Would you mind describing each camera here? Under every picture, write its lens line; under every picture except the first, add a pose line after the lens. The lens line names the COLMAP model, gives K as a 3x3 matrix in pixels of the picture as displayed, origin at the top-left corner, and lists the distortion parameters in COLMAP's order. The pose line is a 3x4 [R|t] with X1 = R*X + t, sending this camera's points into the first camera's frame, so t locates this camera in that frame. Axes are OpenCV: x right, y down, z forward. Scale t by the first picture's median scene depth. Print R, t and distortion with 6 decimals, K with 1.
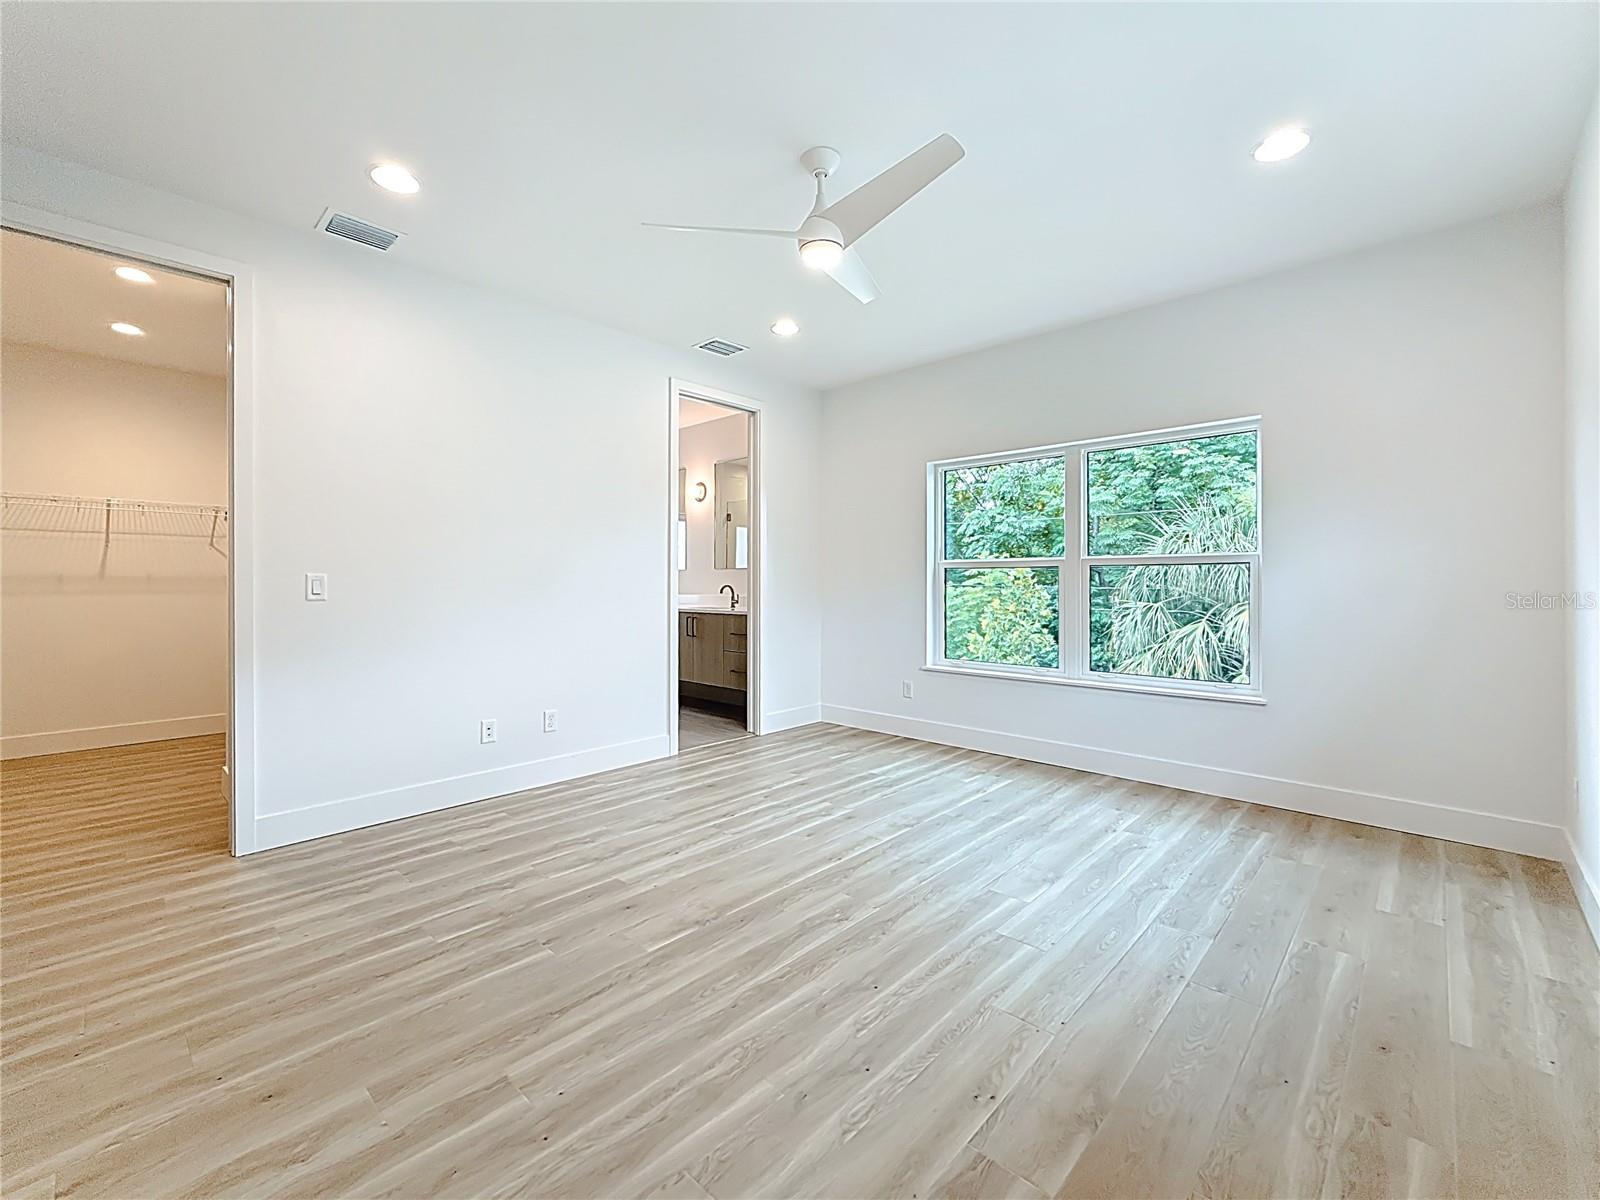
lens RADIAL K [[674.6, 0, 795.6], [0, 674.6, 585.1], [0, 0, 1]] dist [0.006962, -0.000789]
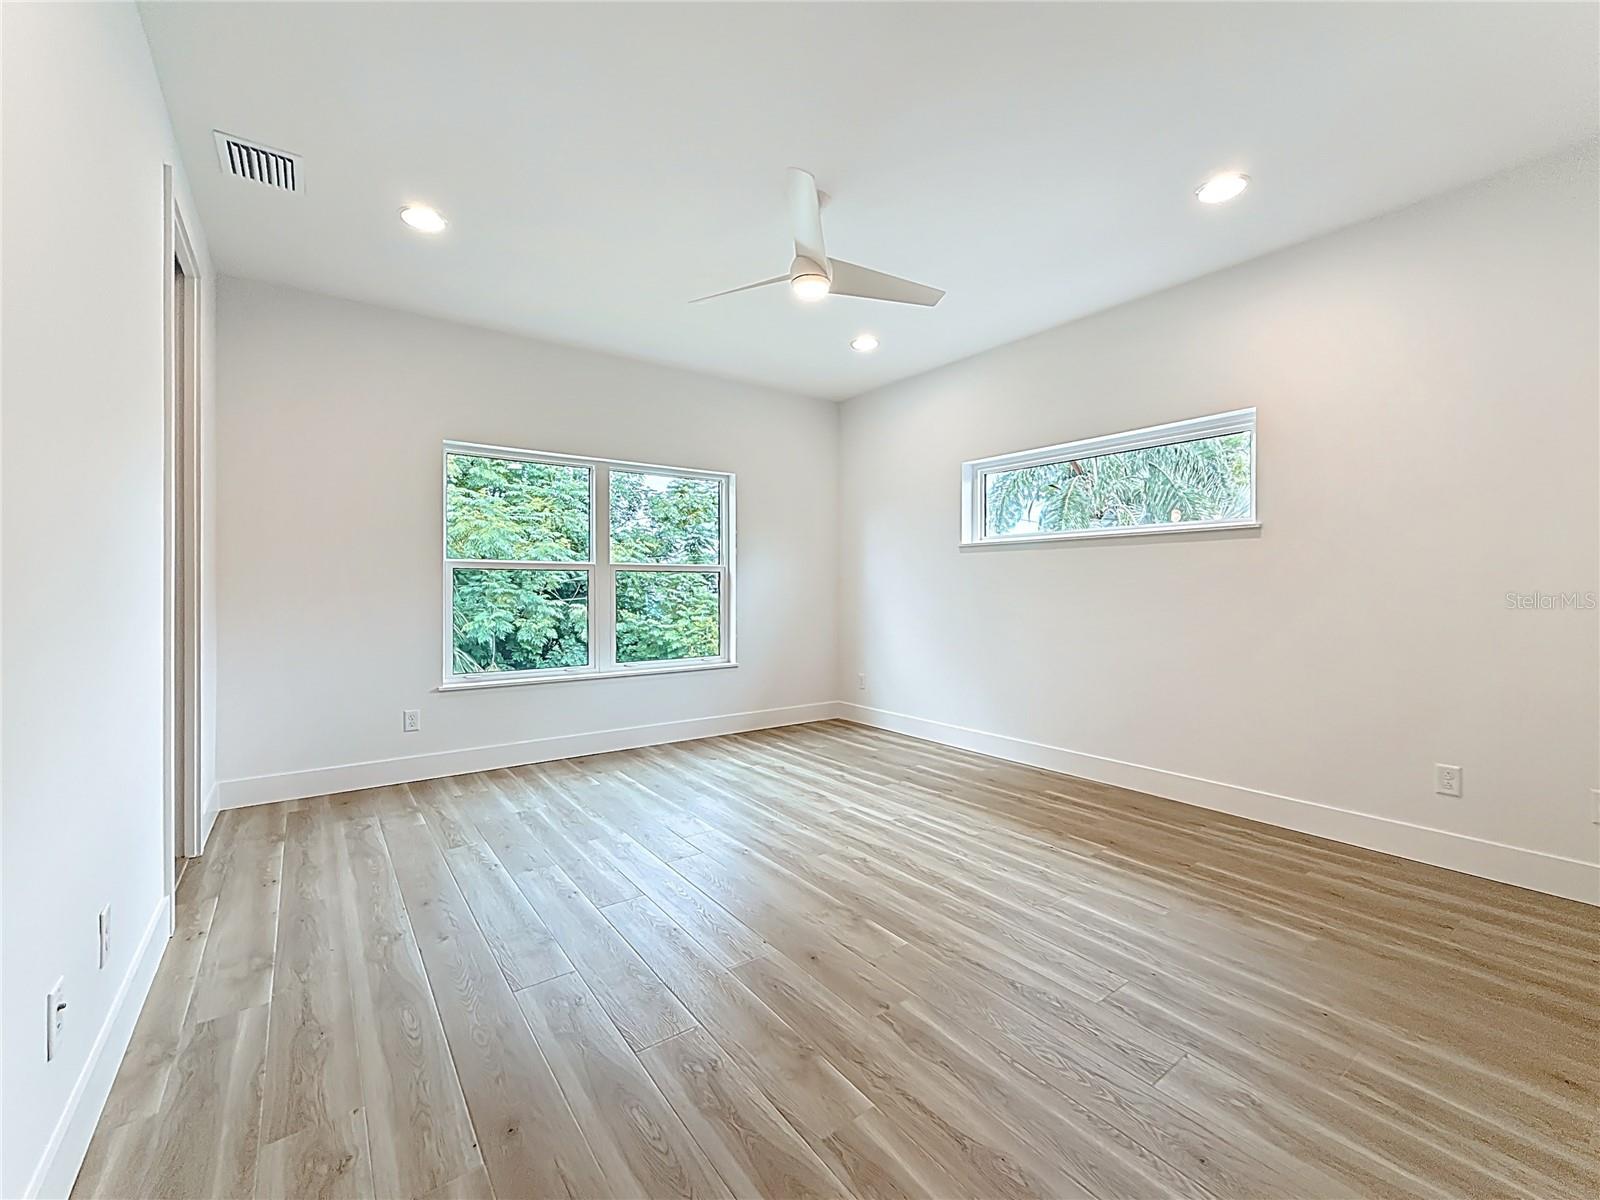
lens RADIAL K [[674.6, 0, 792.7], [0, 674.6, 593.0], [0, 0, 1]] dist [0.006962, -0.000789]
pose [[0.177641, -0.006891, 0.984071, -1.022926], [0.004425, 0.999971, 0.006204, 0.002573], [-0.984085, 0.003253, 0.177666, 0.804441]]
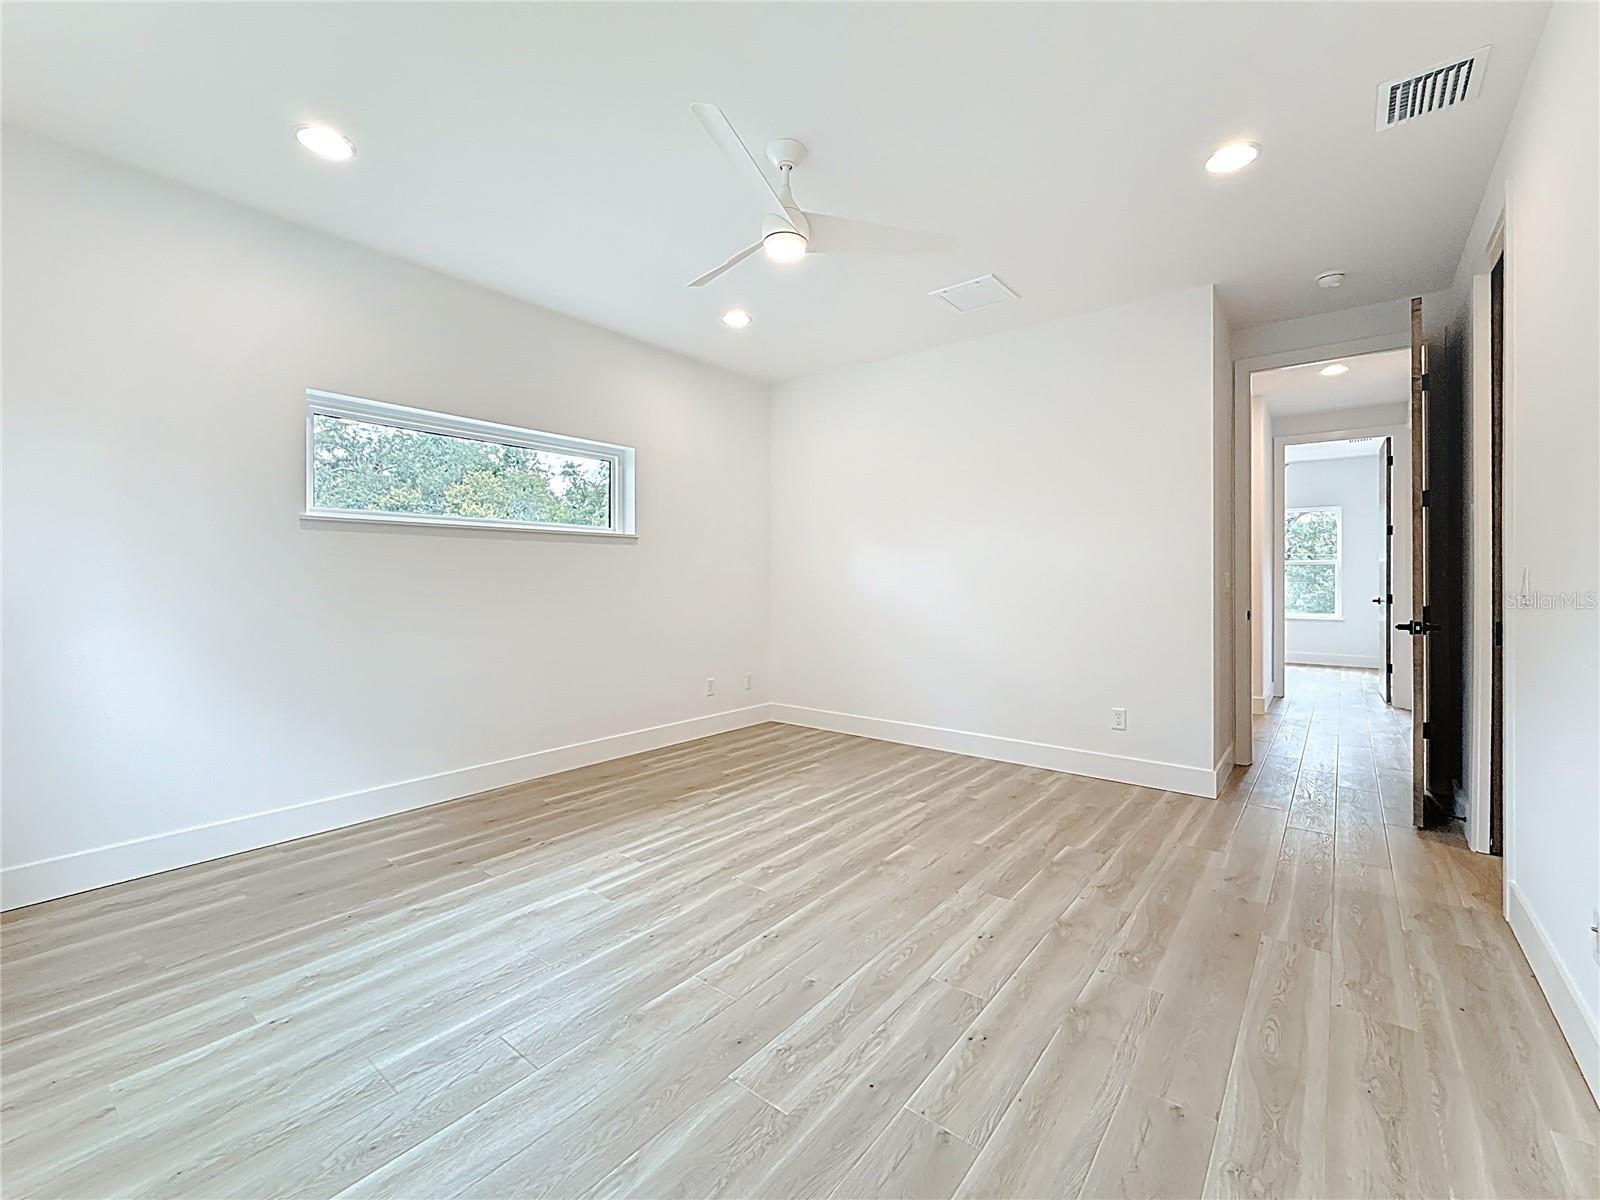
lens RADIAL K [[674.6, 0, 811.7], [0, 674.6, 599.1], [0, 0, 1]] dist [0.006962, -0.000789]
pose [[-0.994668, 0.004730, -0.103019, 0.097810], [0.001453, 0.999491, 0.031869, -0.007374], [0.103118, 0.031549, -0.994169, 1.912020]]
